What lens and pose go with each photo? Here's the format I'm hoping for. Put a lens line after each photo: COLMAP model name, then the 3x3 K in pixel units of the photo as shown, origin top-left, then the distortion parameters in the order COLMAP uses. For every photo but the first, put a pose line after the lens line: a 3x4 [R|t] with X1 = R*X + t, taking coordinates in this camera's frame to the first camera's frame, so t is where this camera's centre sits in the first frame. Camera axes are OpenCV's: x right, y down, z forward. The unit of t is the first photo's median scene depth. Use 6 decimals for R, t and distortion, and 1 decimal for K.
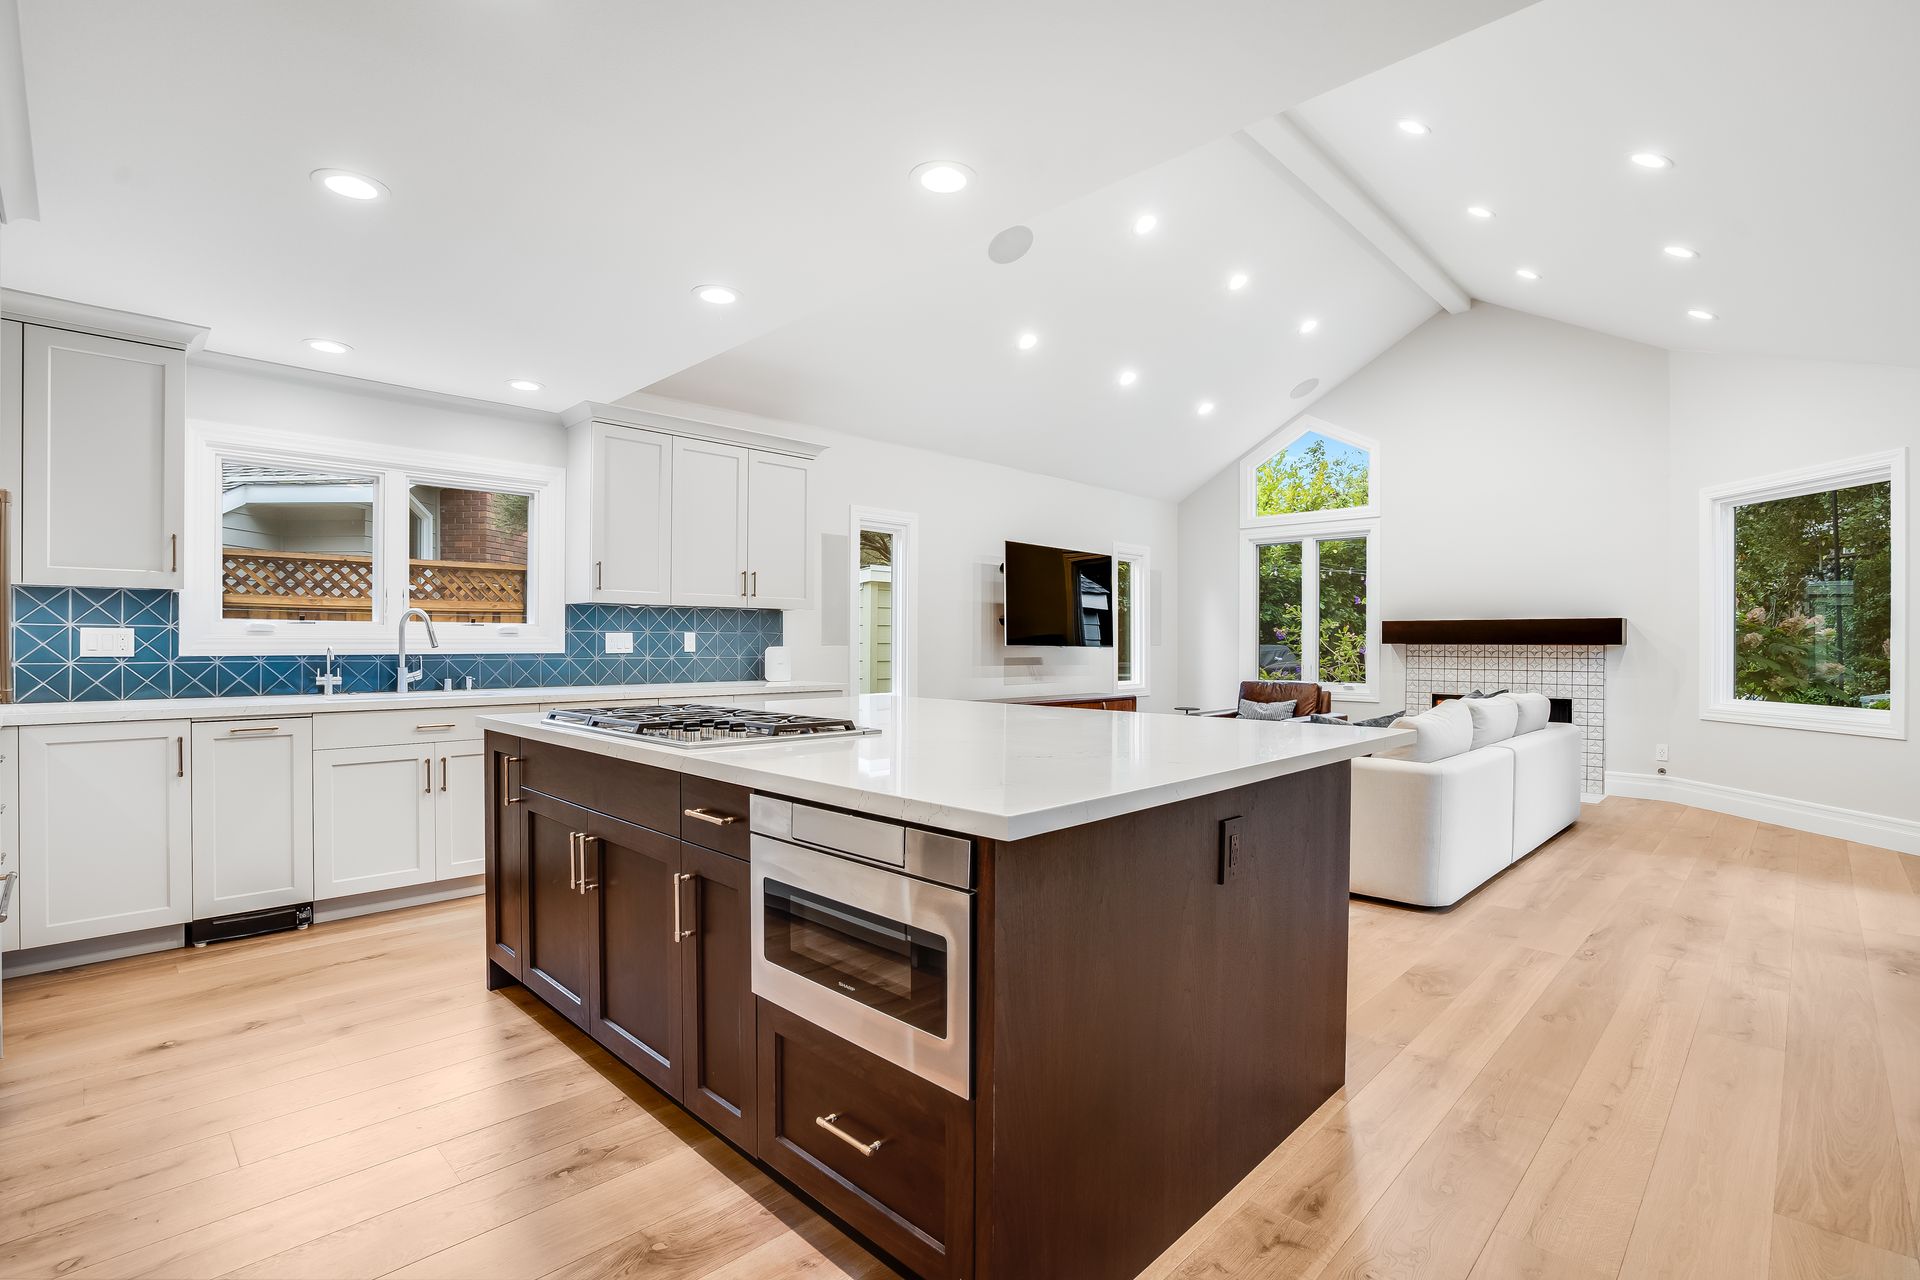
lens RADIAL K [[894.3, 0, 968.0], [0, 894.3, 654.6], [0, 0, 1]] dist [-0.073831, 0.033735]
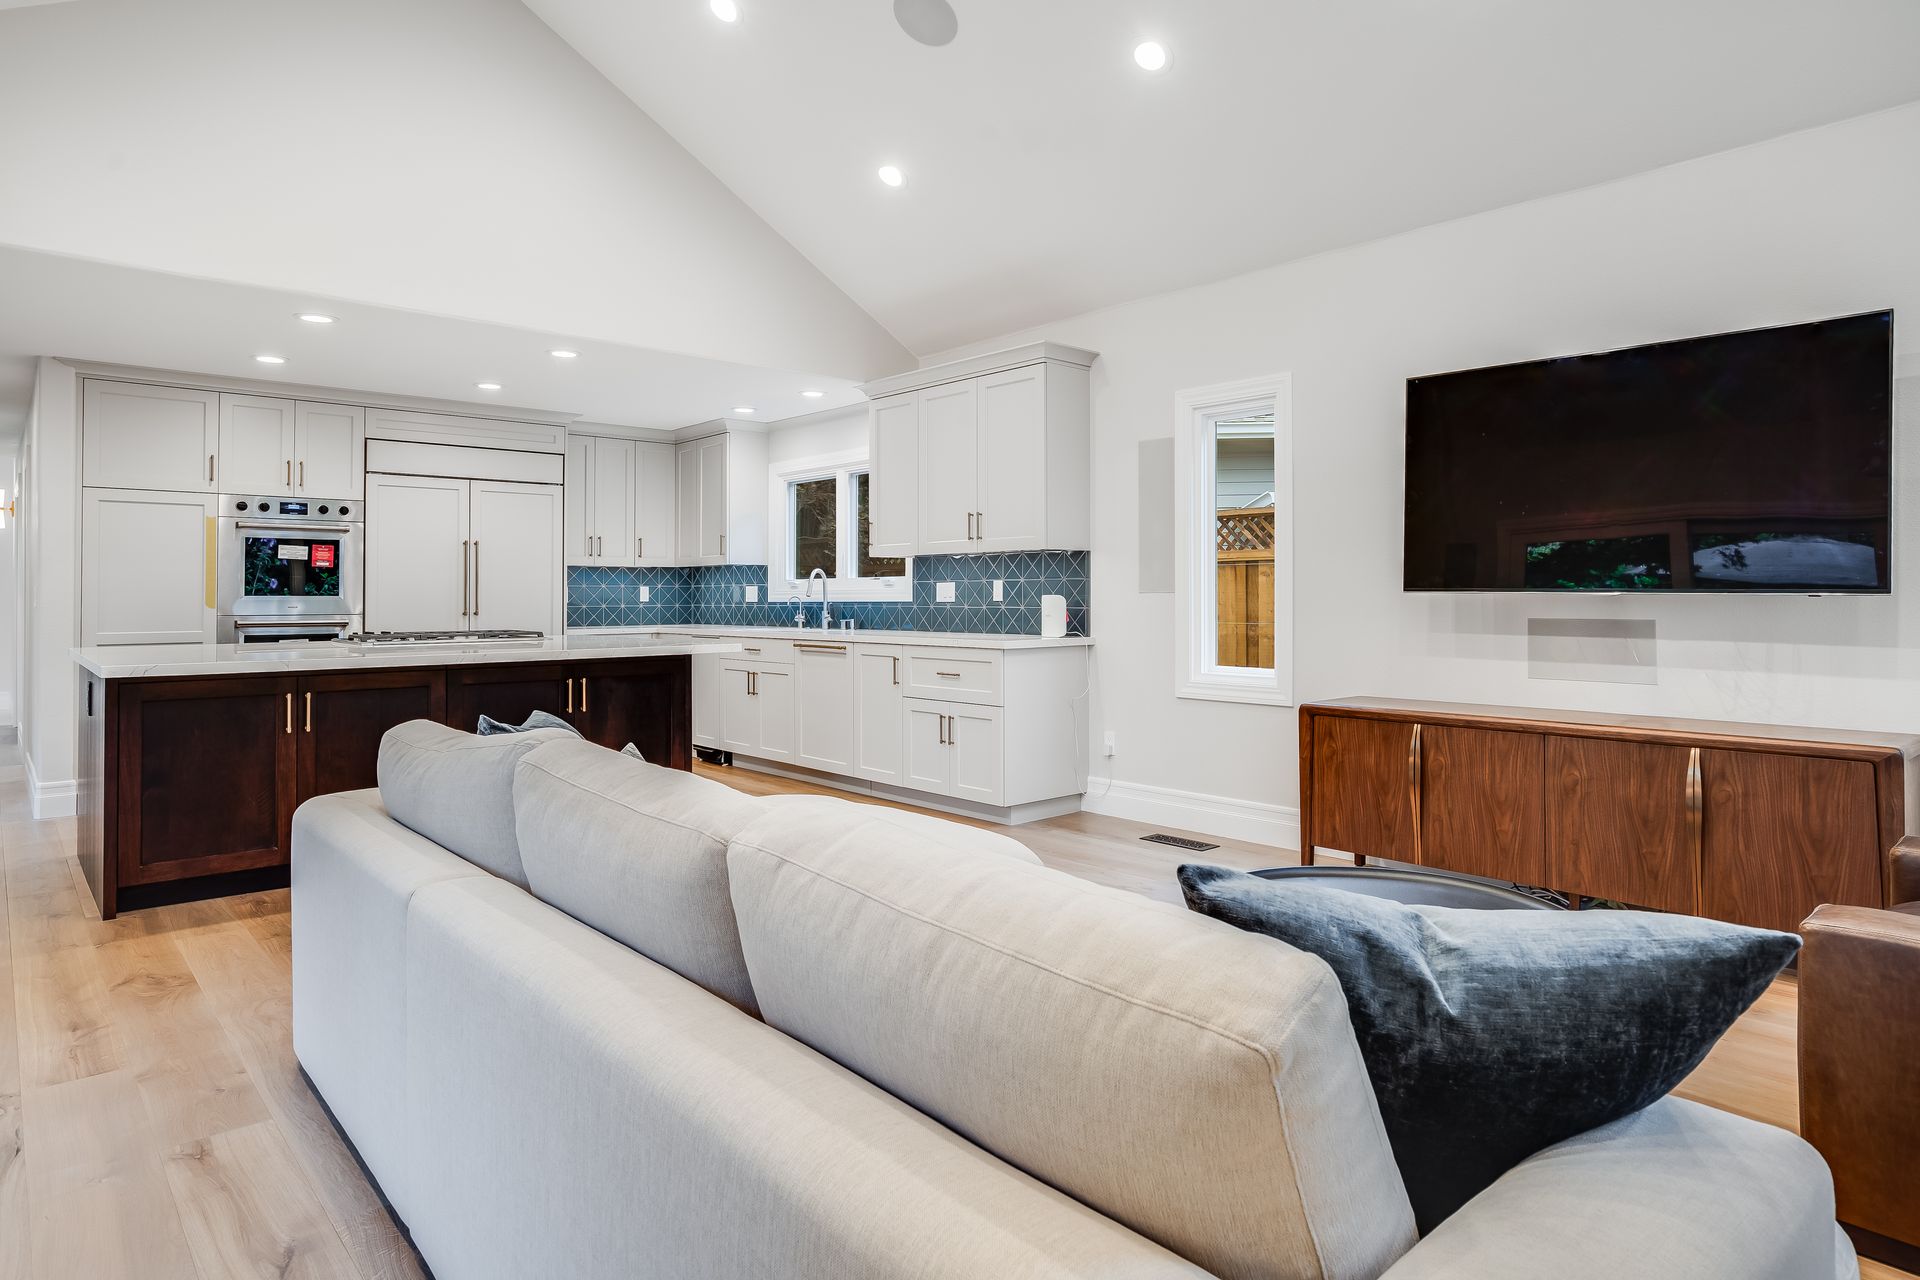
lens RADIAL K [[1133.4, 0, 960.7], [0, 1133.4, 587.8], [0, 0, 1]] dist [-0.024090, 0.024491]
pose [[-0.081592, -0.011559, -0.996599, 1.192497], [-0.009671, 0.999895, -0.010806, -0.005304], [0.996619, 0.008756, -0.081696, 1.422932]]
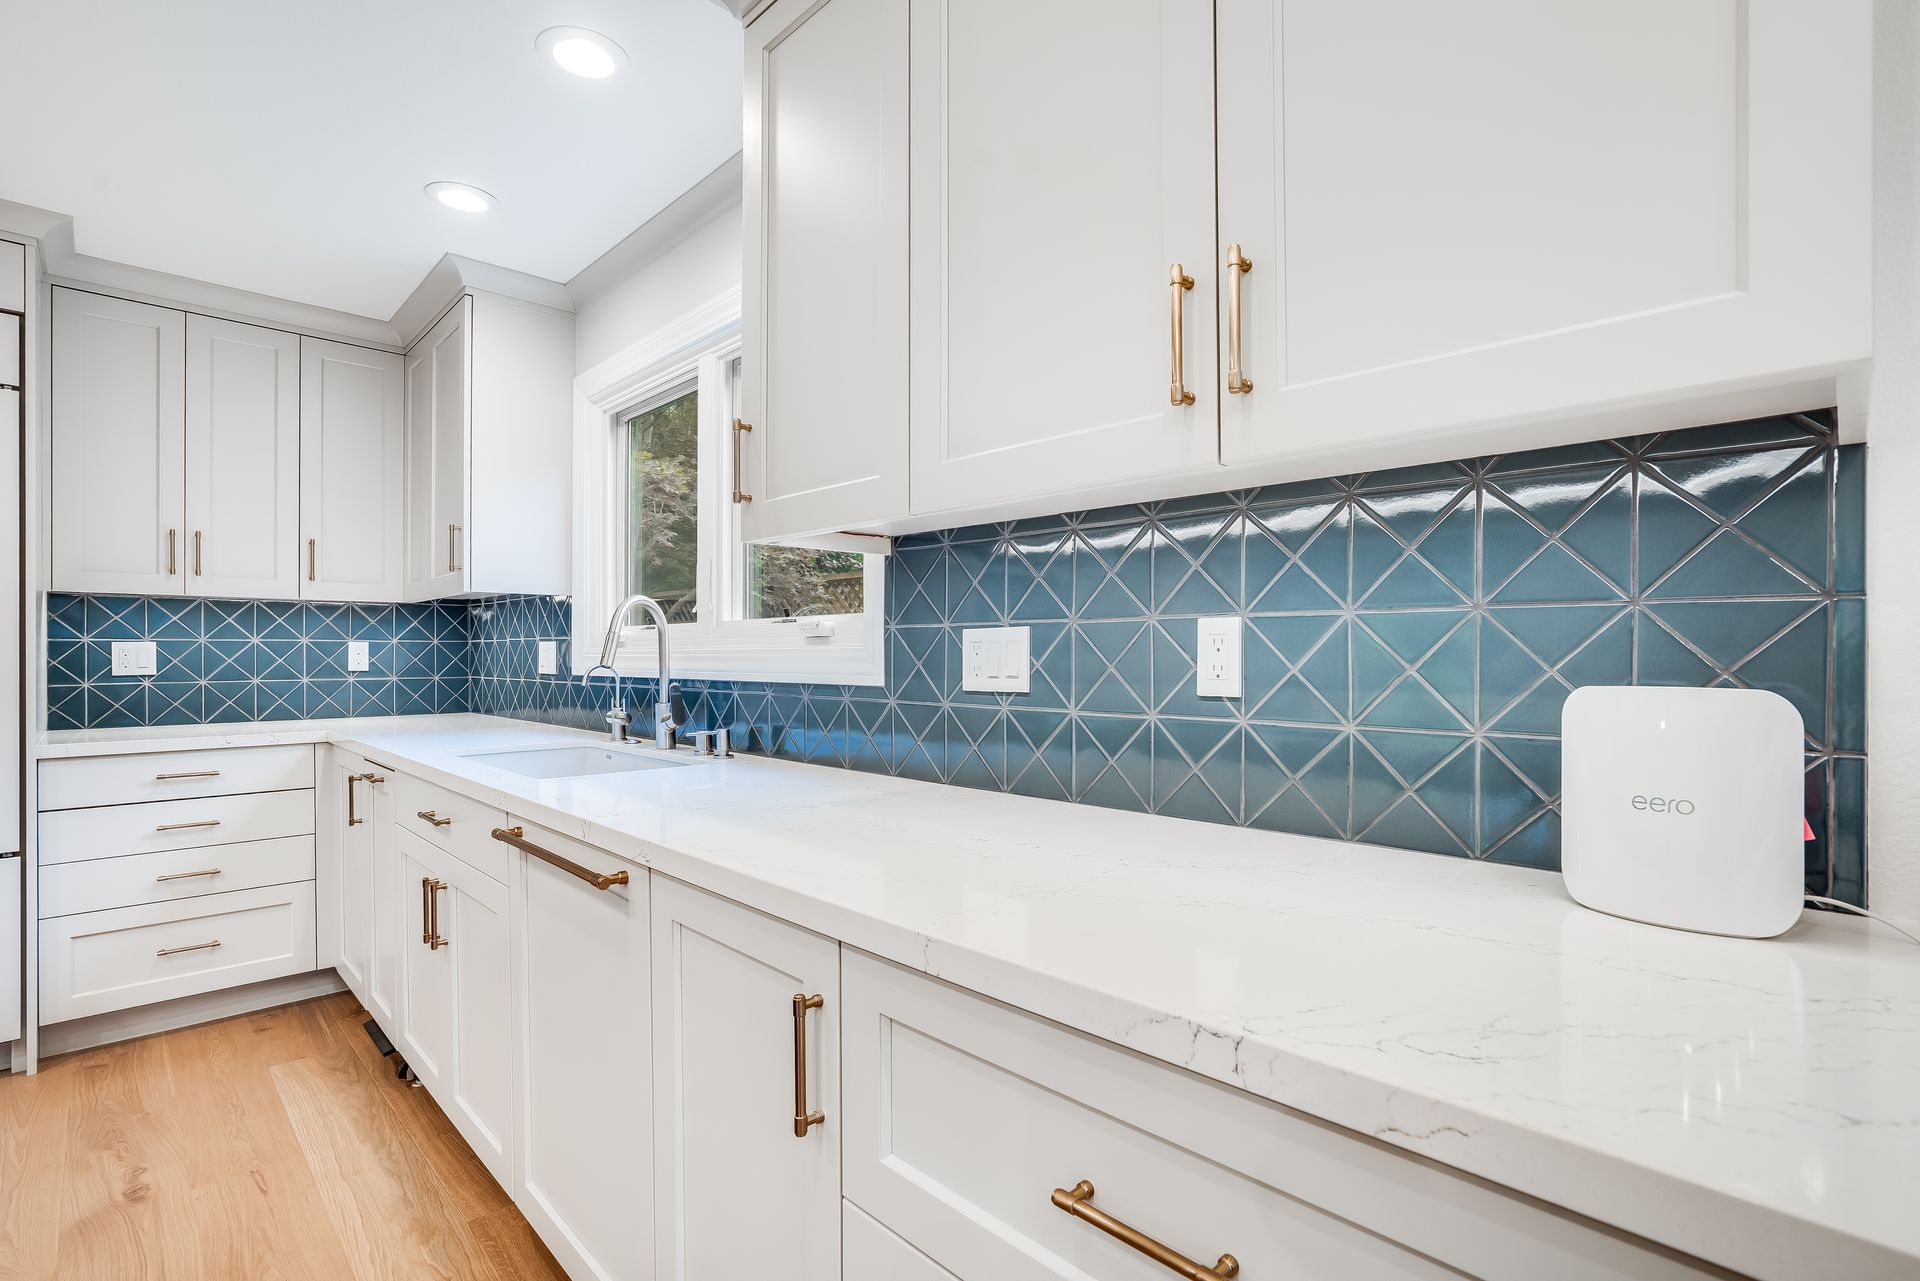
lens RADIAL K [[894.3, 0, 968.0], [0, 894.3, 655.1], [0, 0, 1]] dist [-0.073831, 0.033735]
pose [[-0.021528, -0.001338, -0.999767, -0.090749], [-0.011547, 0.999933, -0.001090, -0.018168], [0.999702, 0.011521, -0.021542, 1.258396]]
